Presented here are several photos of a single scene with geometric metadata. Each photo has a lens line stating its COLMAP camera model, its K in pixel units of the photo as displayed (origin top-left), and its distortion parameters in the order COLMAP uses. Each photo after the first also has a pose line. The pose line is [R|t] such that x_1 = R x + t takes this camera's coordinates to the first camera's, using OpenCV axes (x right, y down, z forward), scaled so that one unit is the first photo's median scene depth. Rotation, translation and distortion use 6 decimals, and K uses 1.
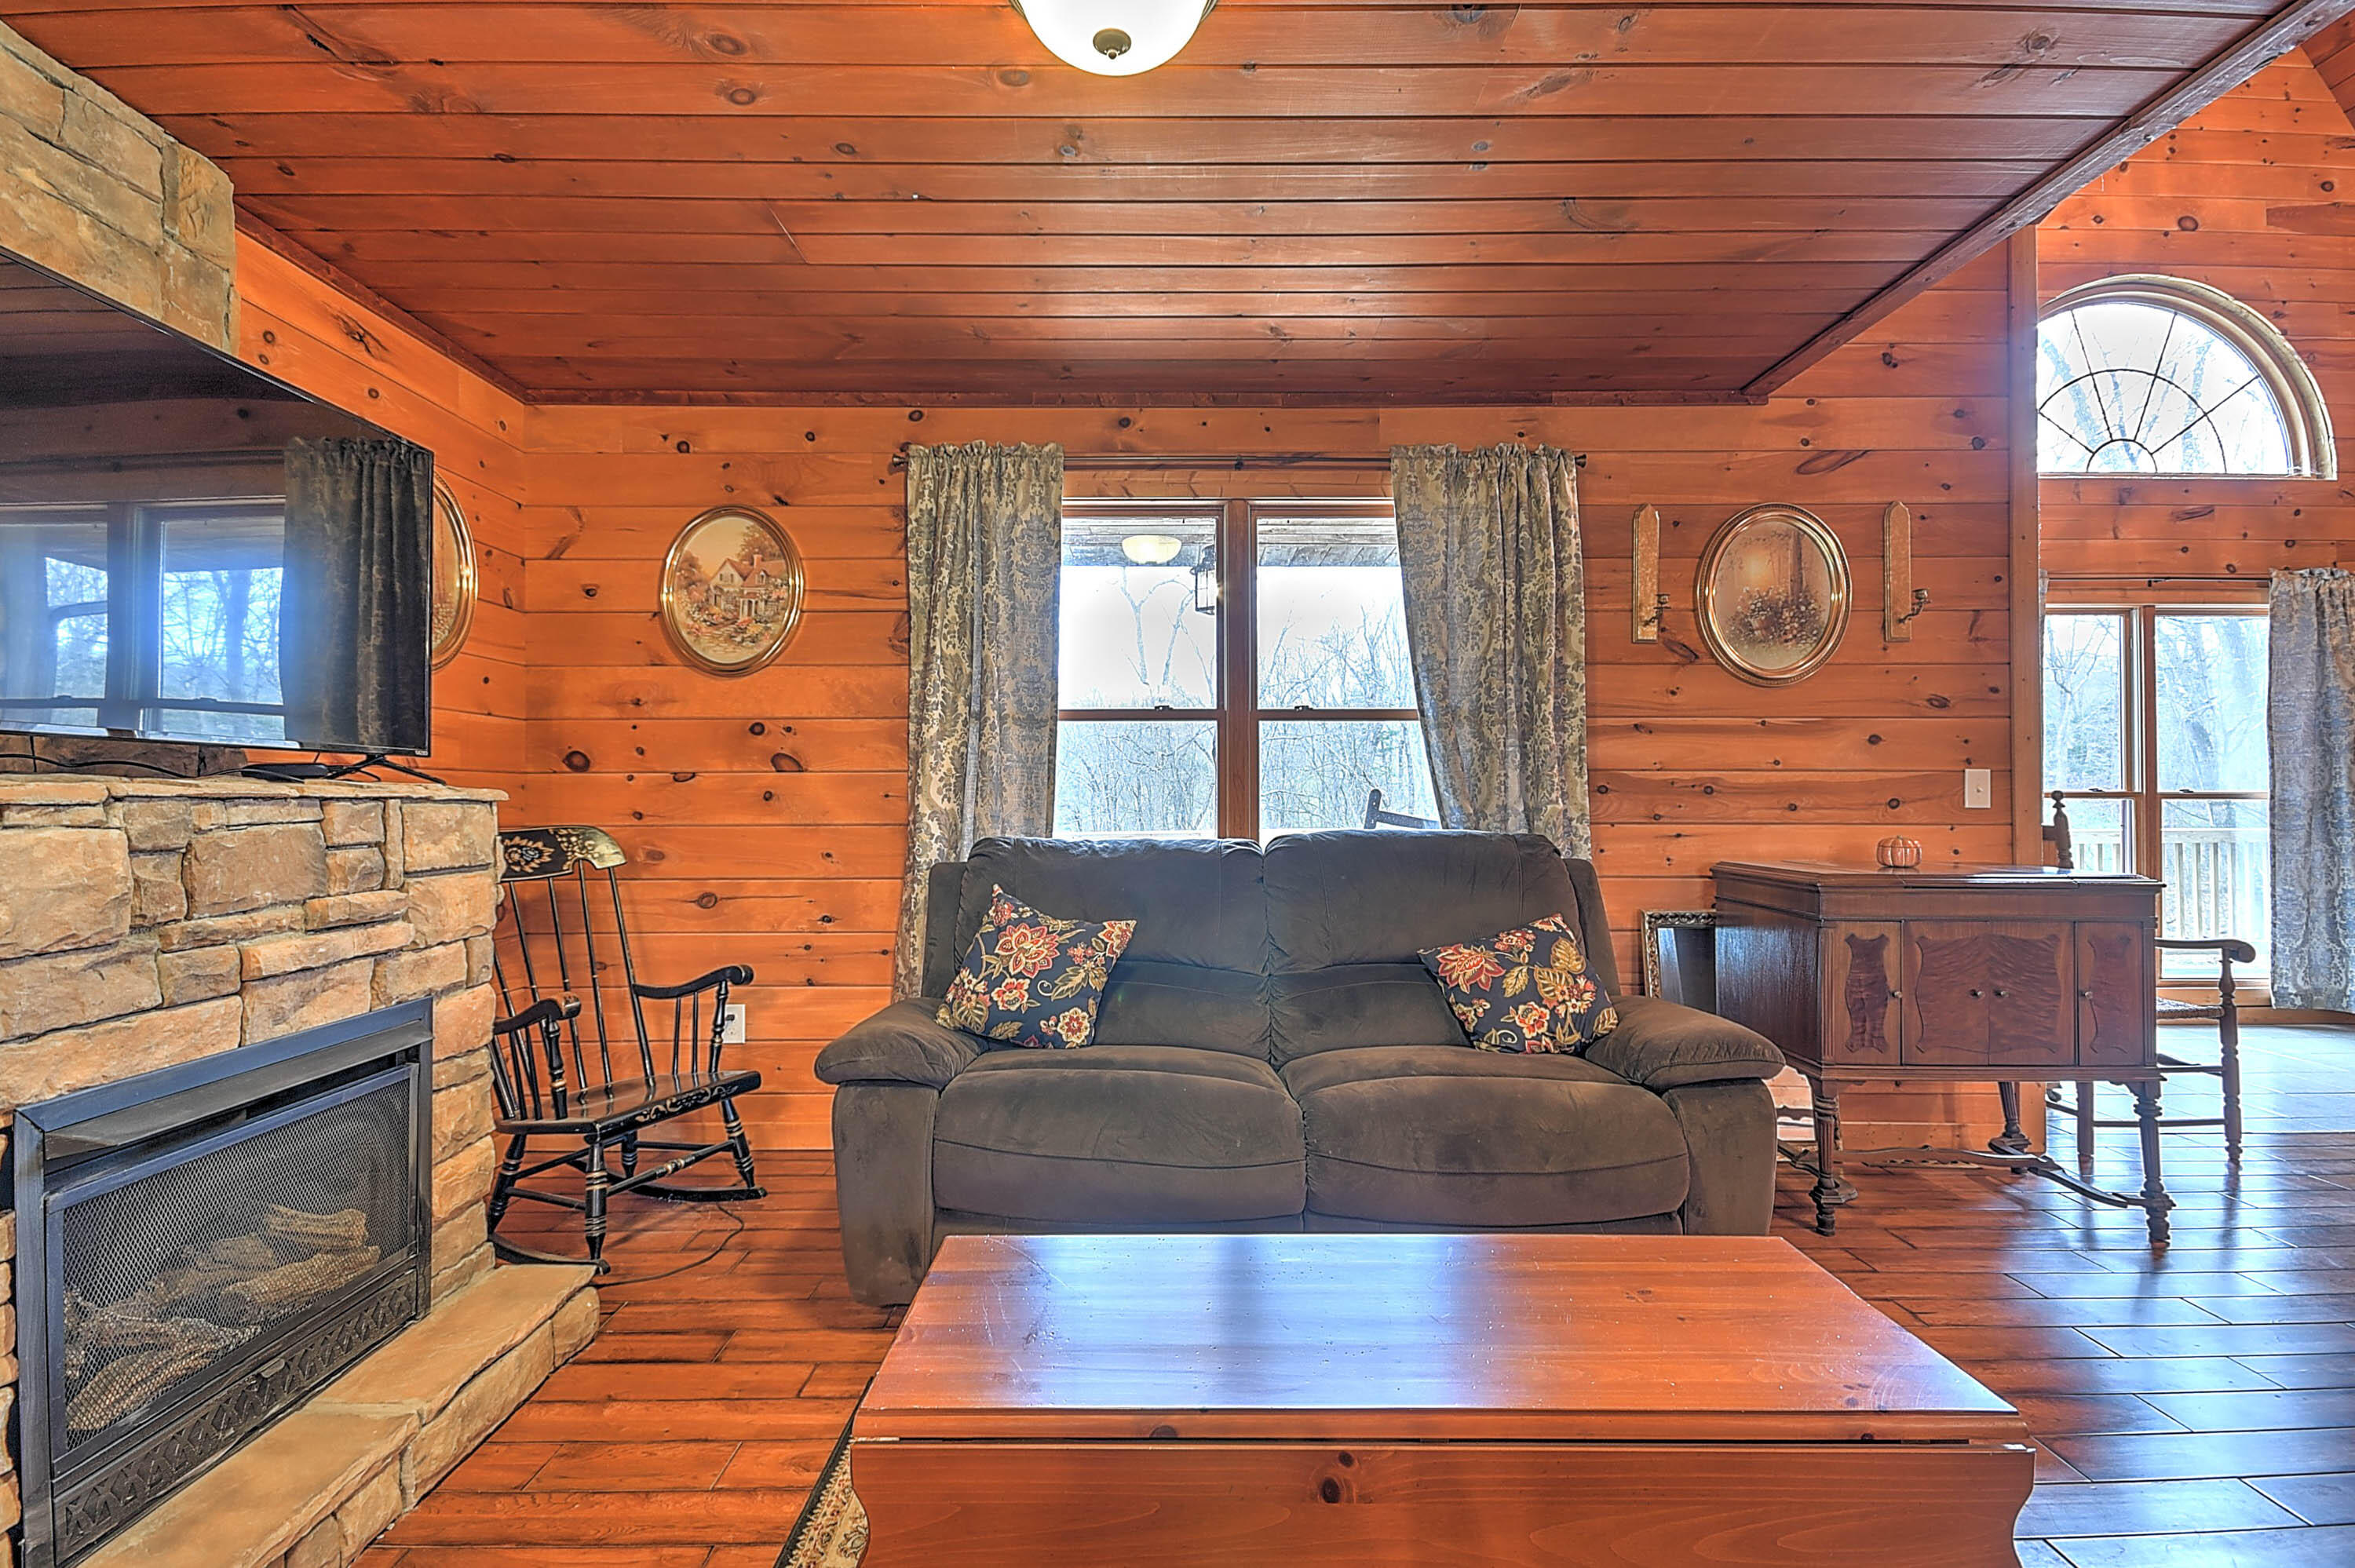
lens RADIAL K [[1028.8, 0, 1198.8], [0, 1028.8, 785.9], [0, 0, 1]] dist [0.022400, -0.012896]
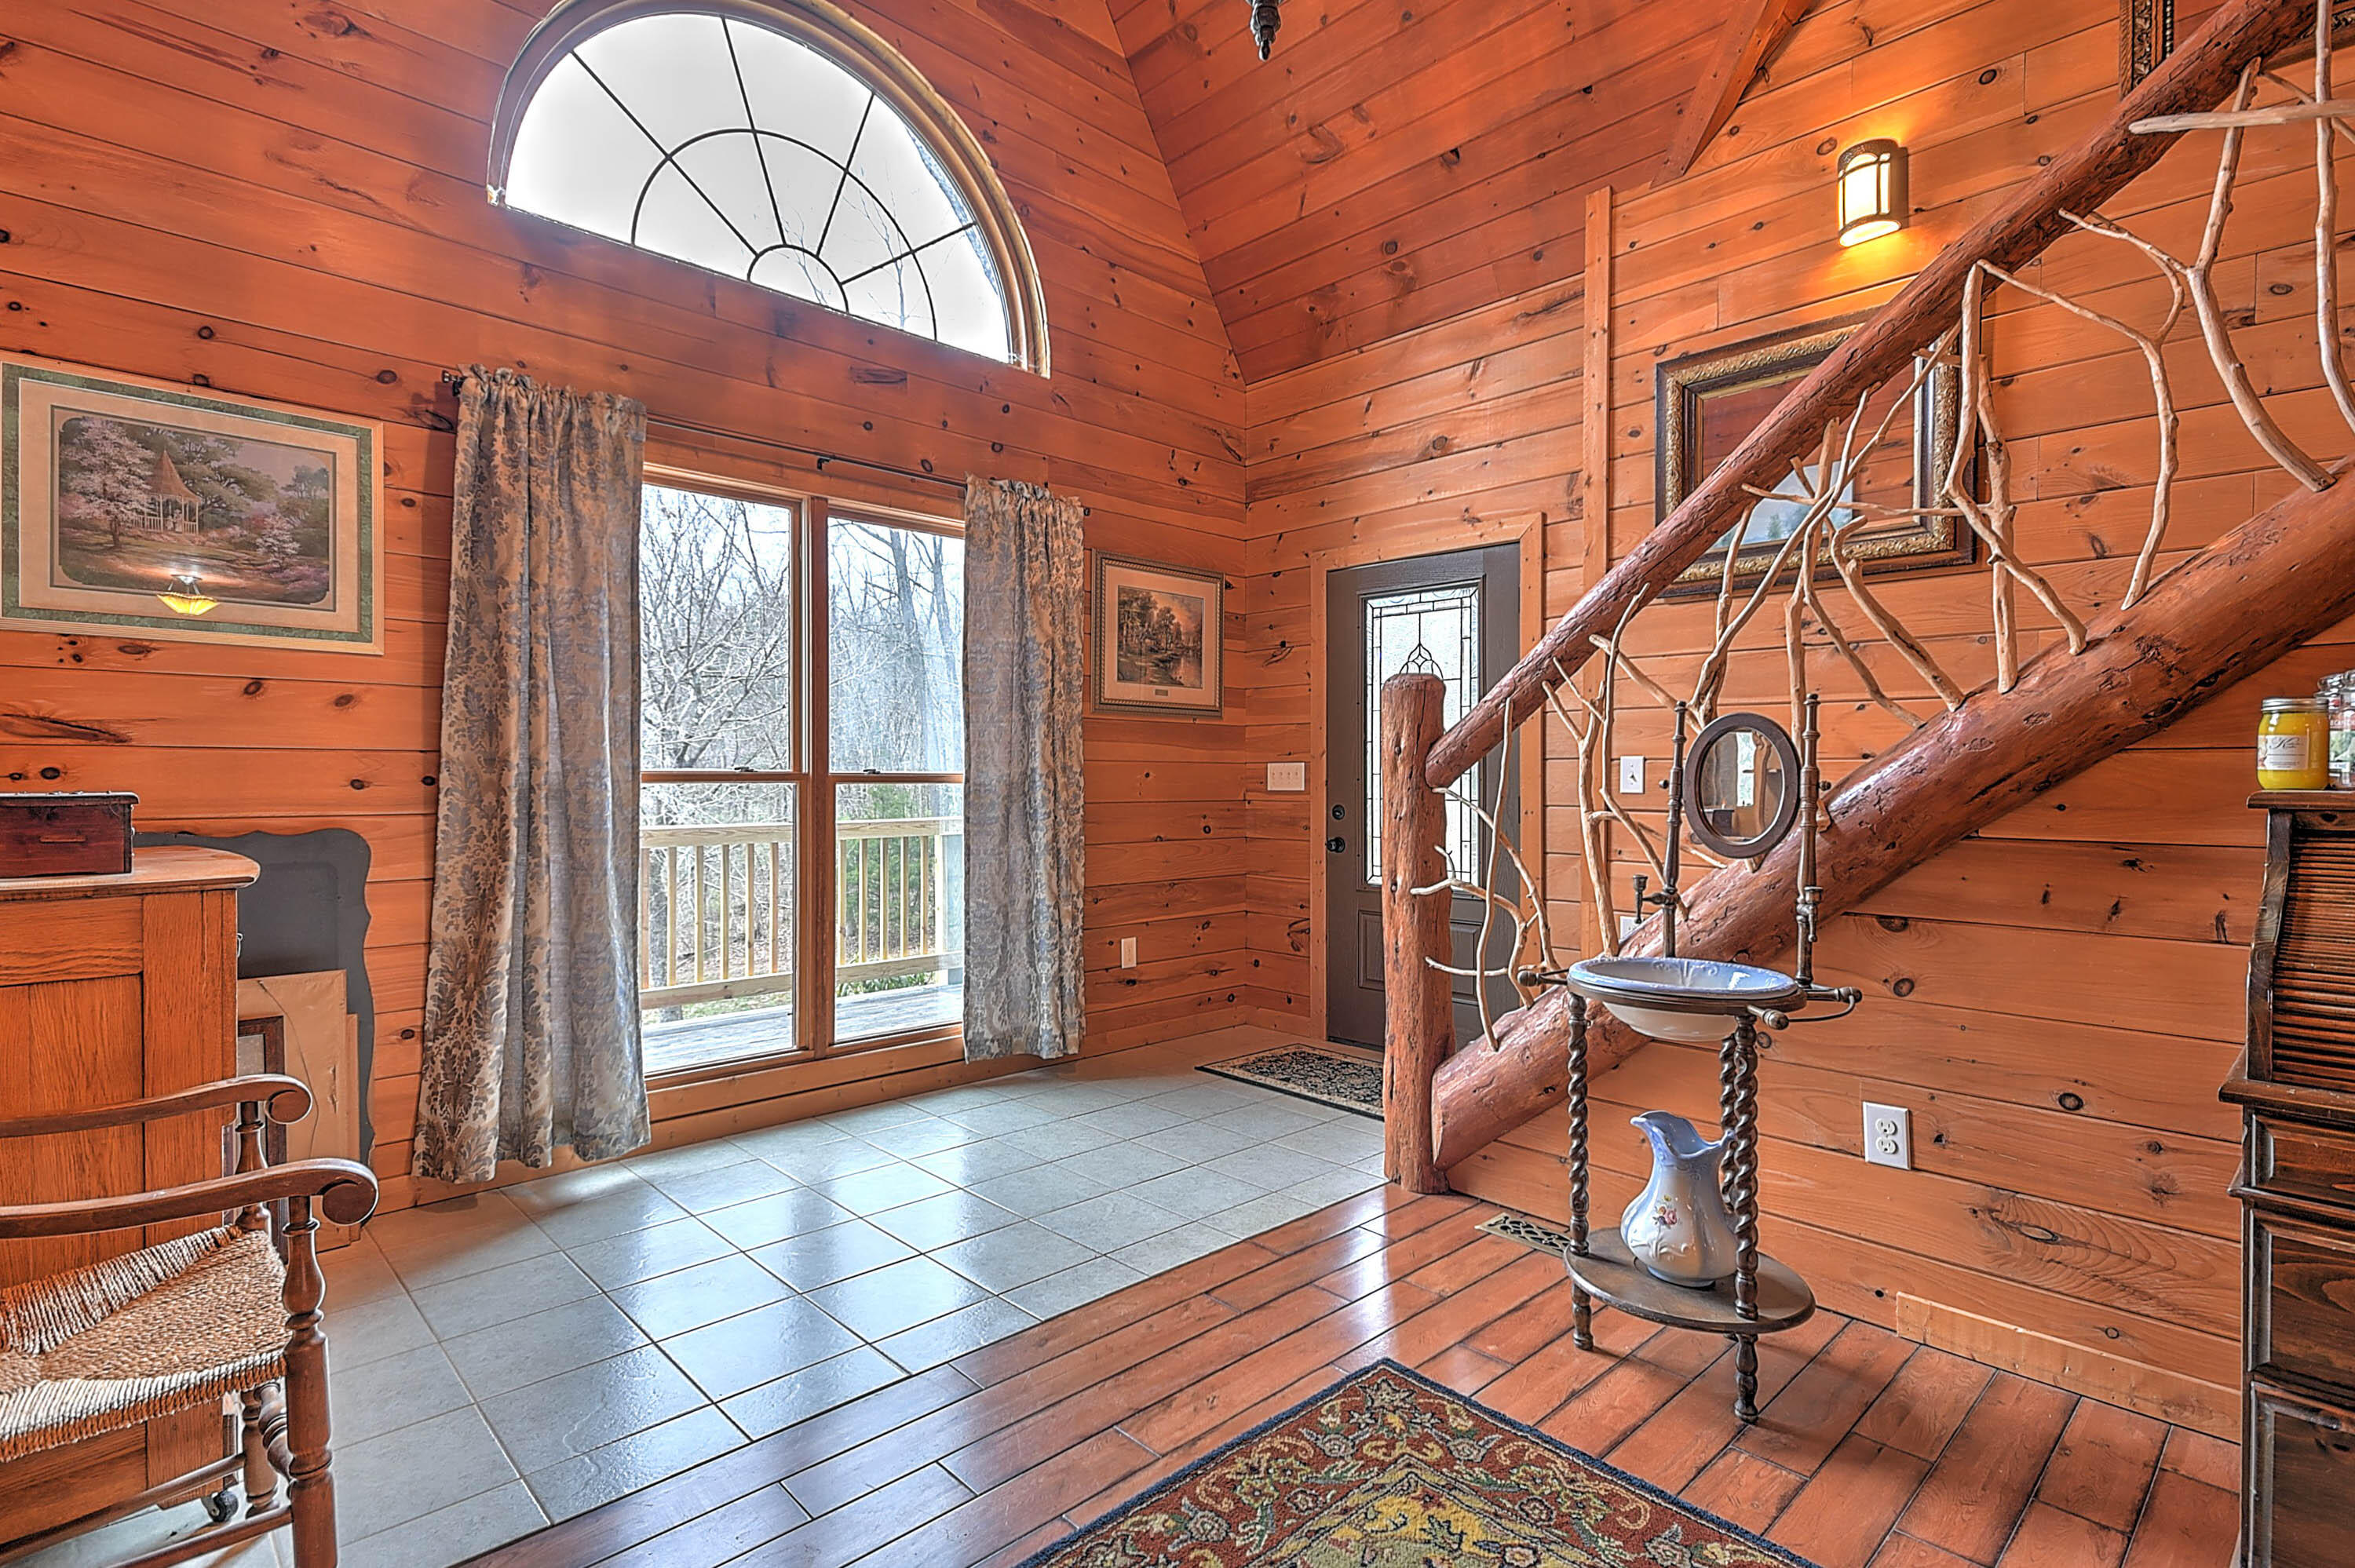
lens RADIAL K [[1125.5, 0, 1168.7], [0, 1125.5, 779.6], [0, 0, 1]] dist [0.020146, -0.000708]
pose [[0.735998, -0.000790, 0.676983, 0.928908], [-0.009435, 0.999890, 0.011425, -0.000649], [-0.676918, -0.014796, 0.735910, 0.481003]]
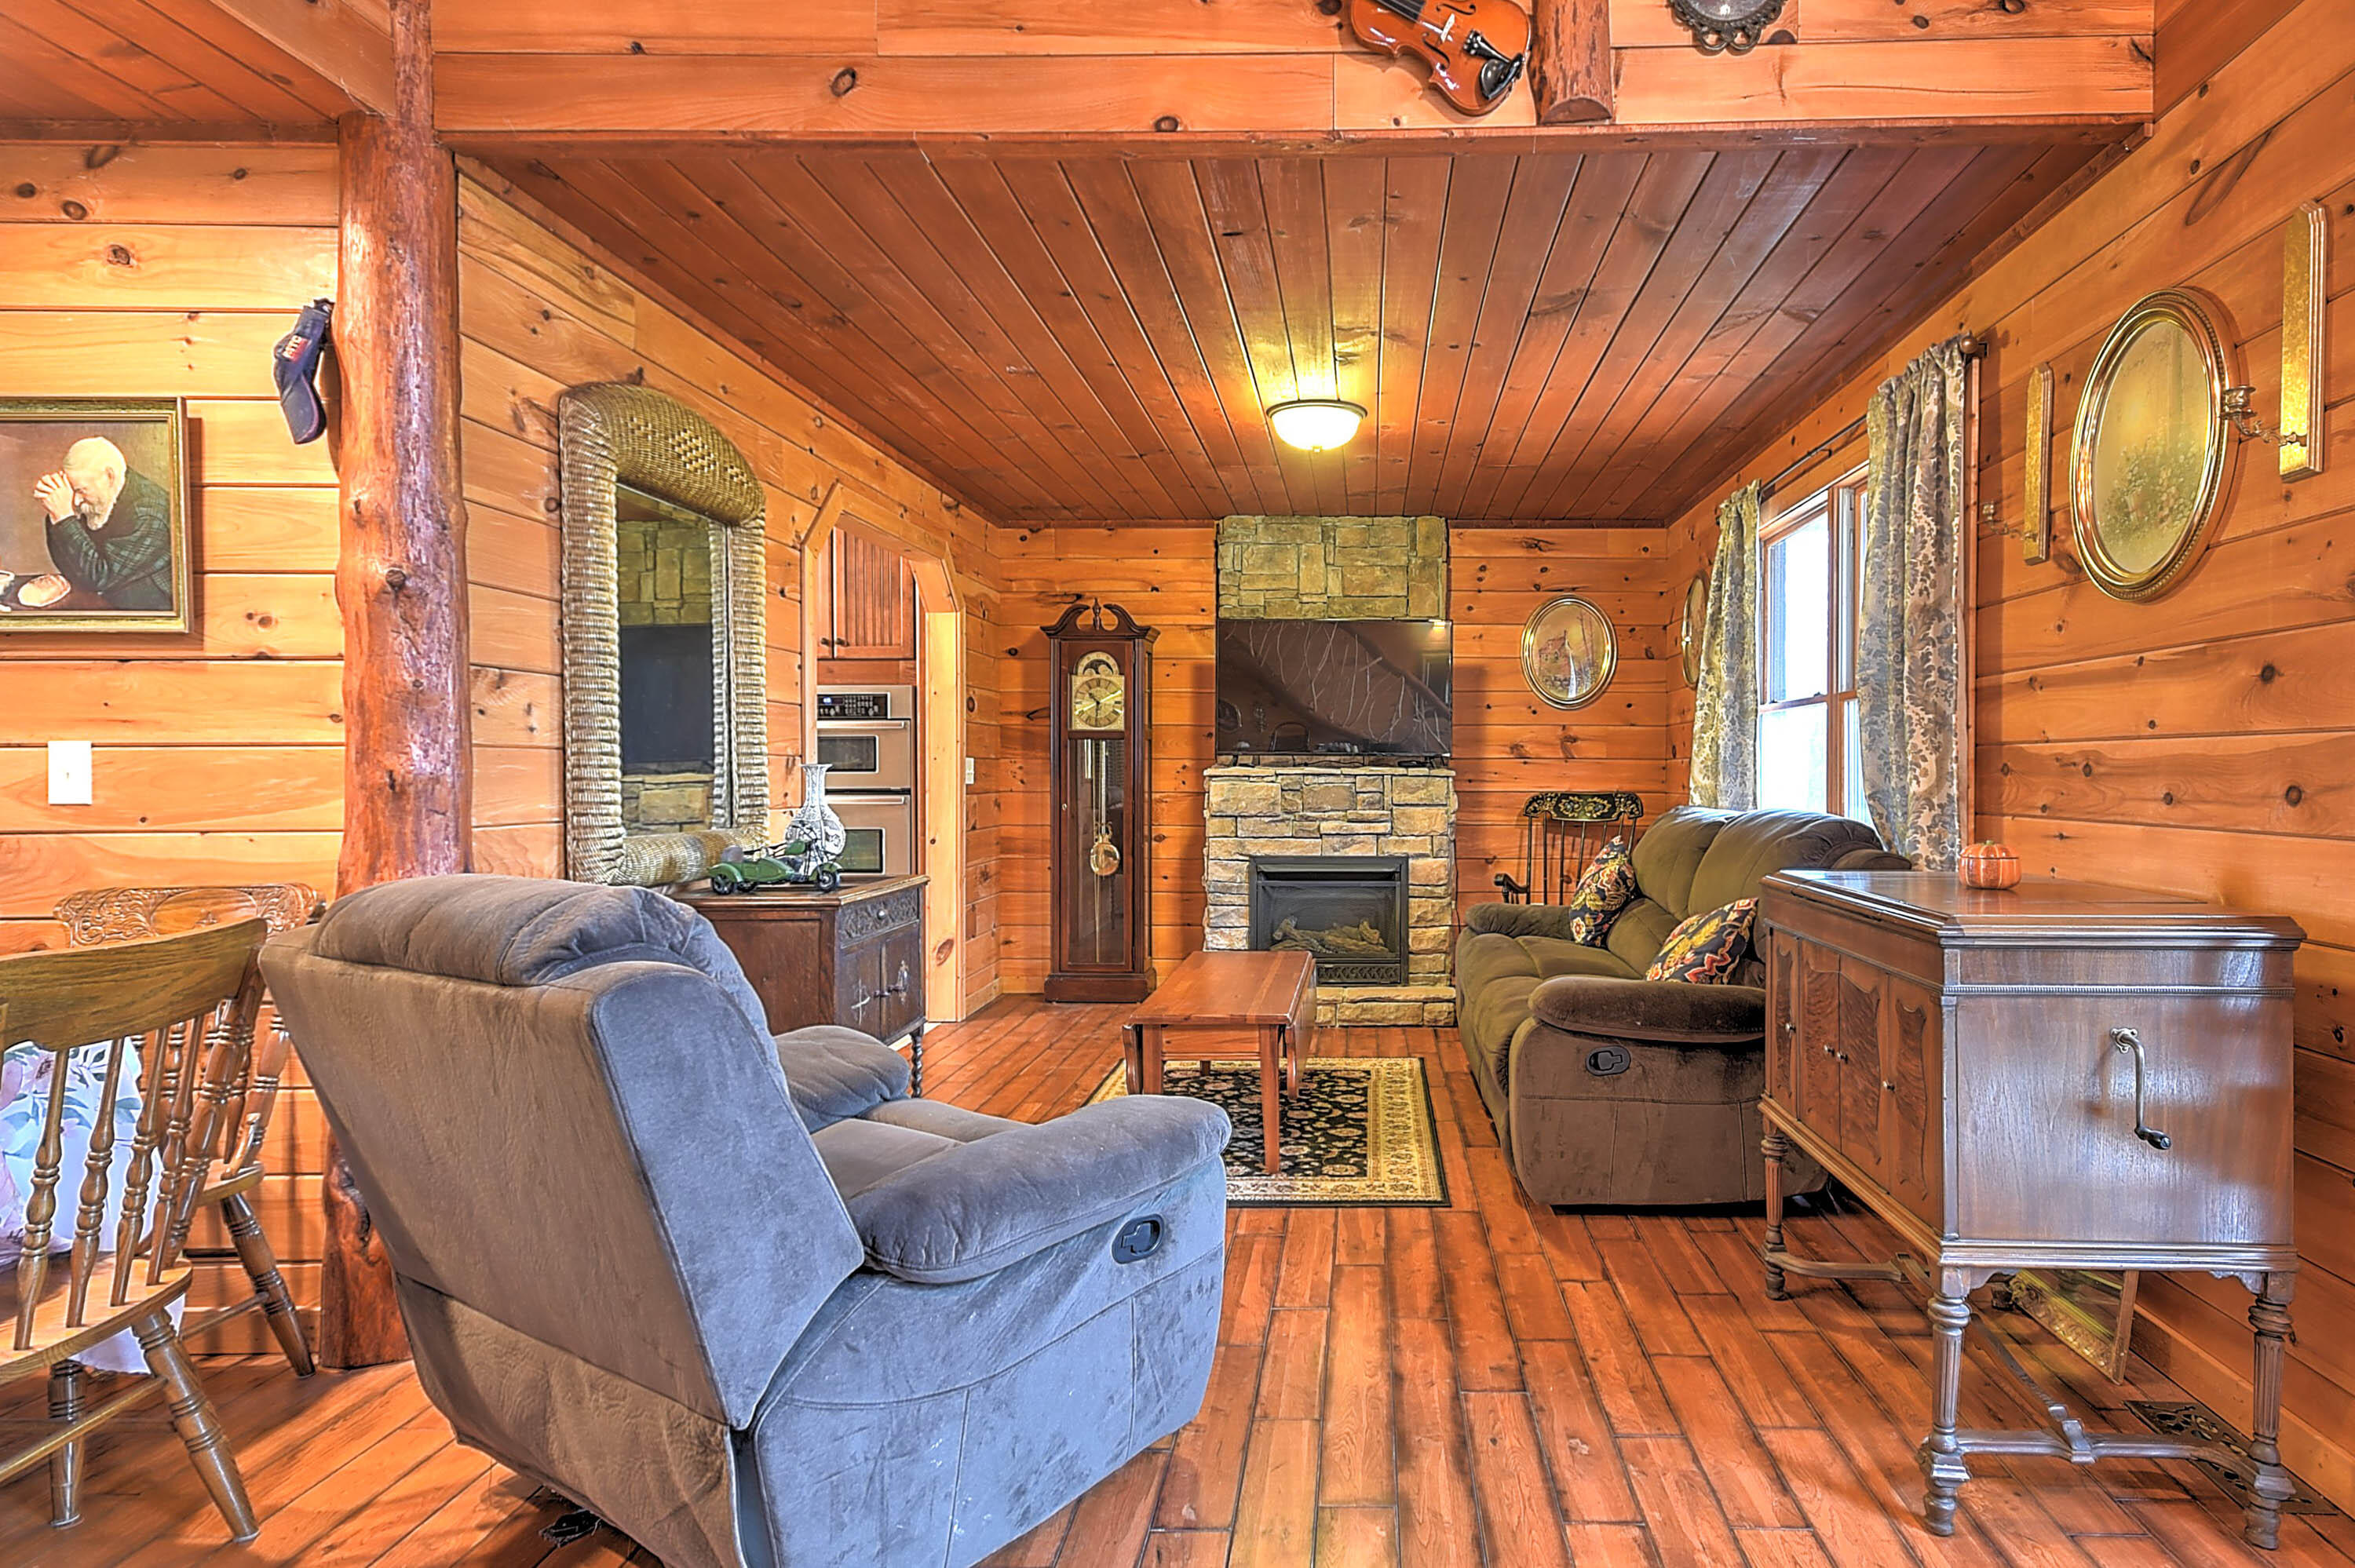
lens RADIAL K [[1271.5, 0, 1306.1], [0, 1271.5, 786.6], [0, 0, 1]] dist [0.023627, -0.001285]
pose [[-0.051321, 0.012702, -0.998601, 1.347860], [0.008547, 0.999888, 0.012279, 0.000539], [0.998646, -0.007905, -0.051424, 0.549619]]
